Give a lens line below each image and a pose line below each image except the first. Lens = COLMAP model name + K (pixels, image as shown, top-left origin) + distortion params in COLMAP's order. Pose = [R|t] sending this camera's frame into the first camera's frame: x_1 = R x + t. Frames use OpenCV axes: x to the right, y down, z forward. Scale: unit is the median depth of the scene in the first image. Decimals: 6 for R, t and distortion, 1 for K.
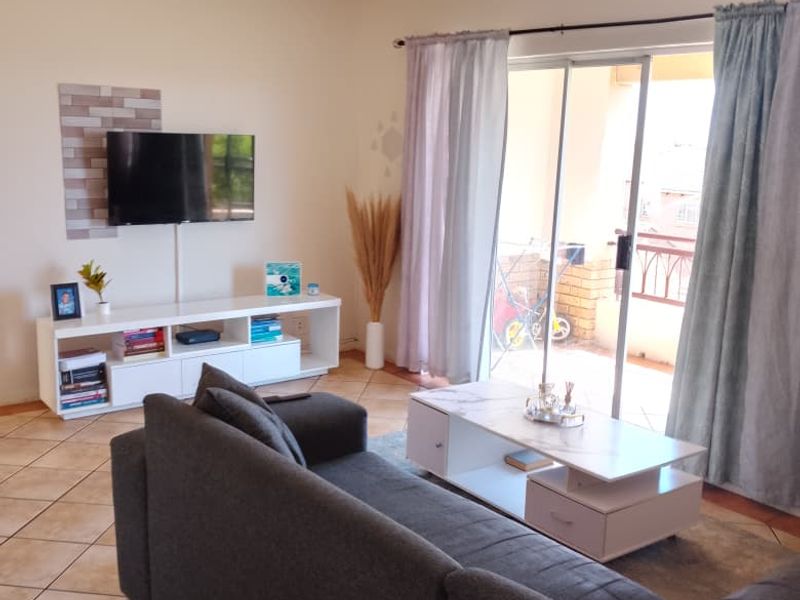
lens RADIAL K [[839.8, 0, 395.9], [0, 839.8, 308.0], [0, 0, 1]] dist [0.006050, 0.000000]
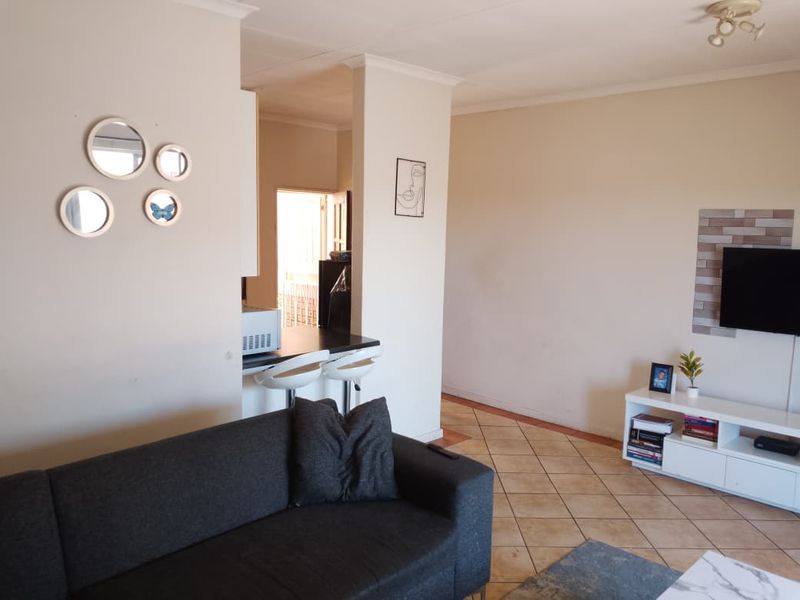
lens RADIAL K [[637.7, 0, 395.3], [0, 637.7, 295.4], [0, 0, 1]] dist [0.030601, -0.065526]
pose [[0.125175, 0.077488, -0.989104, 0.501703], [-0.213860, 0.975616, 0.049366, -0.090821], [0.968811, 0.205350, 0.138694, 0.448562]]
